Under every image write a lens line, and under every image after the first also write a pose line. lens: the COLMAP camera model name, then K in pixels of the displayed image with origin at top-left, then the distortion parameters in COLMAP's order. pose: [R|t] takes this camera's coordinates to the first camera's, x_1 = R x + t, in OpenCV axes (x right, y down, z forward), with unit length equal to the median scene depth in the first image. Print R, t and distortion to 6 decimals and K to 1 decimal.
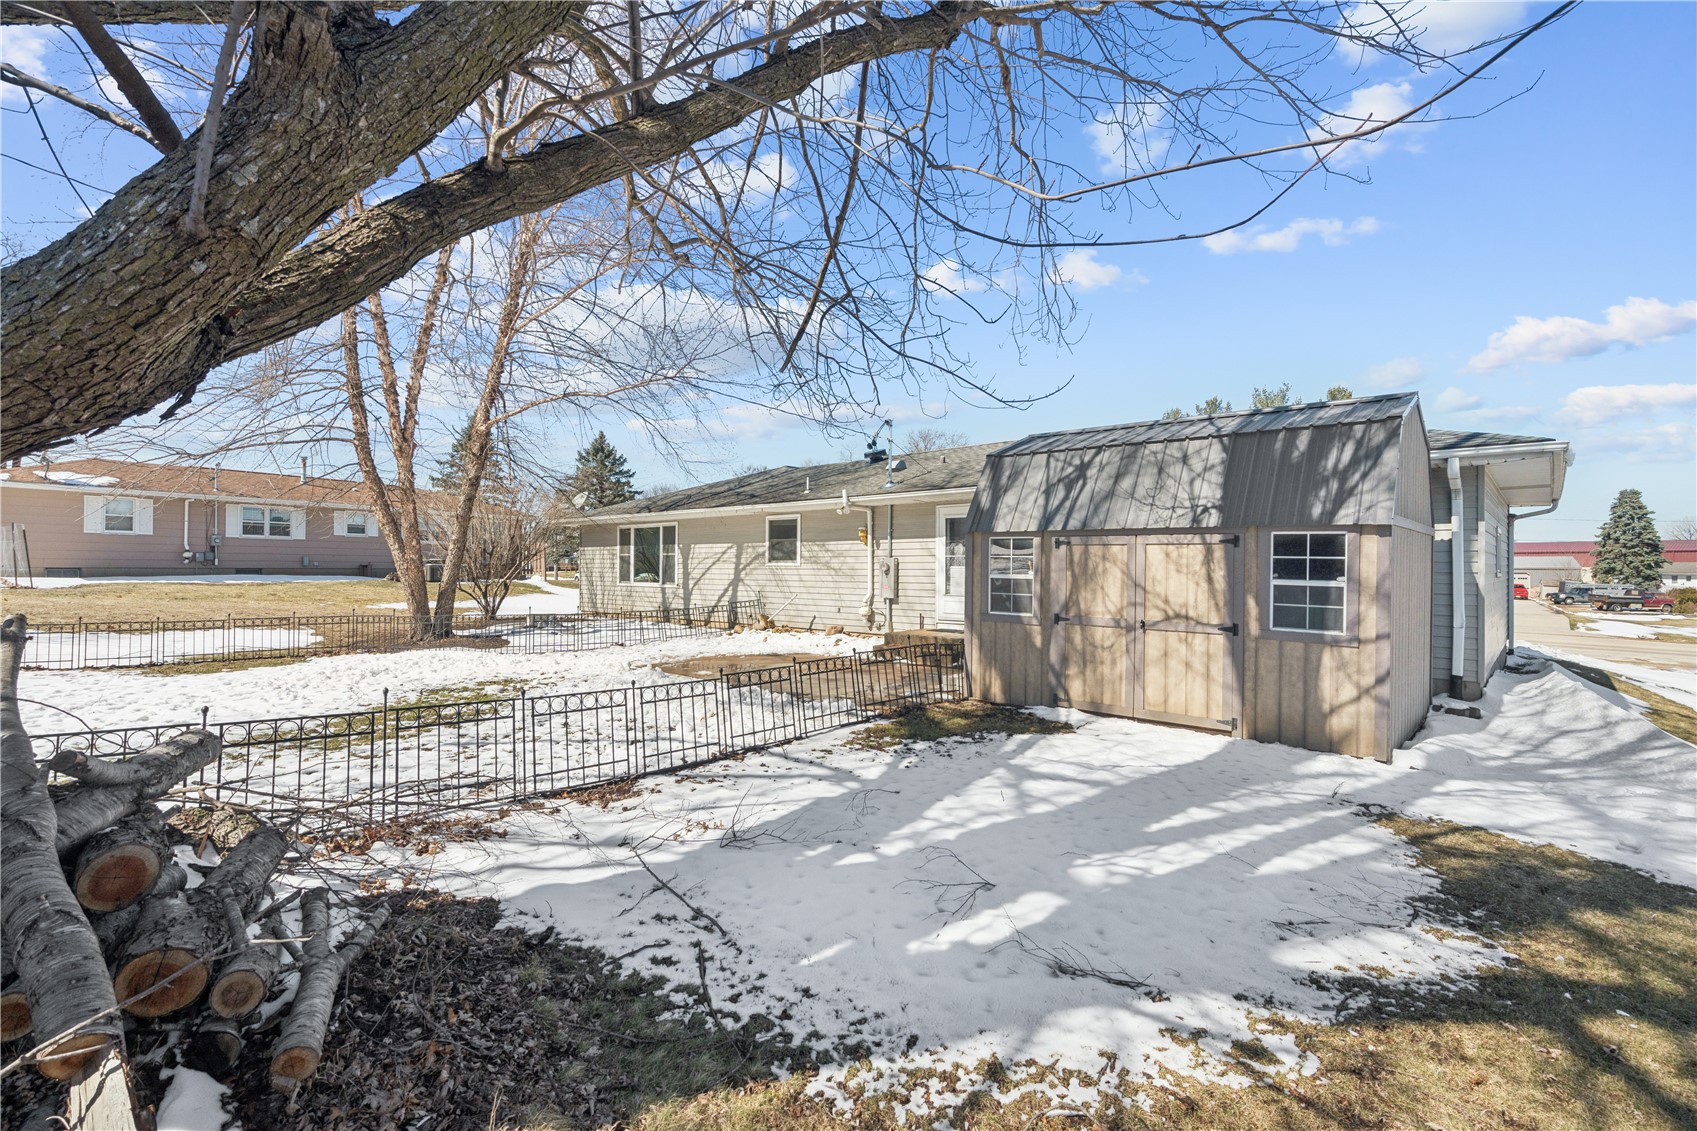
lens RADIAL K [[743.7, 0, 854.1], [0, 743.7, 573.8], [0, 0, 1]] dist [-0.003251, 0.000896]
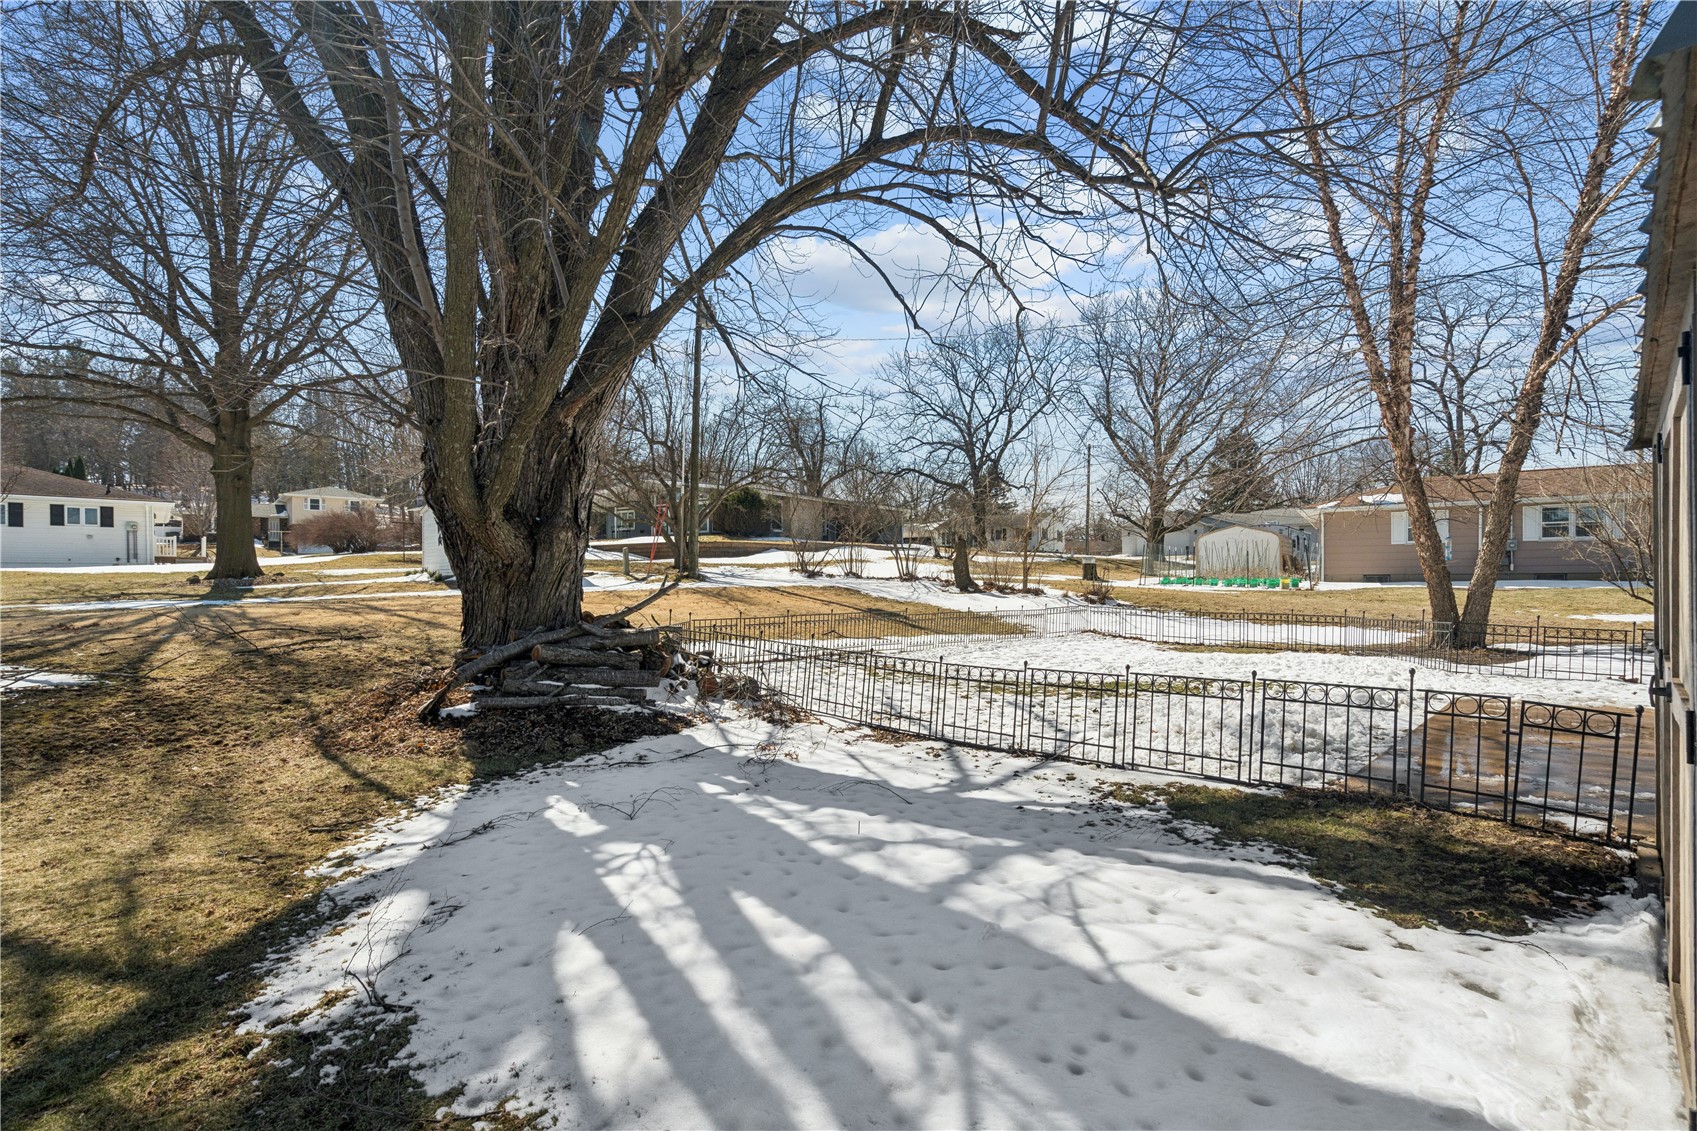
lens RADIAL K [[743.7, 0, 844.5], [0, 743.7, 566.8], [0, 0, 1]] dist [-0.003251, 0.000896]
pose [[0.001650, -0.023215, -0.999729, 0.968965], [0.002828, 0.999727, -0.023210, 0.034133], [0.999995, -0.002789, 0.001716, 0.943414]]
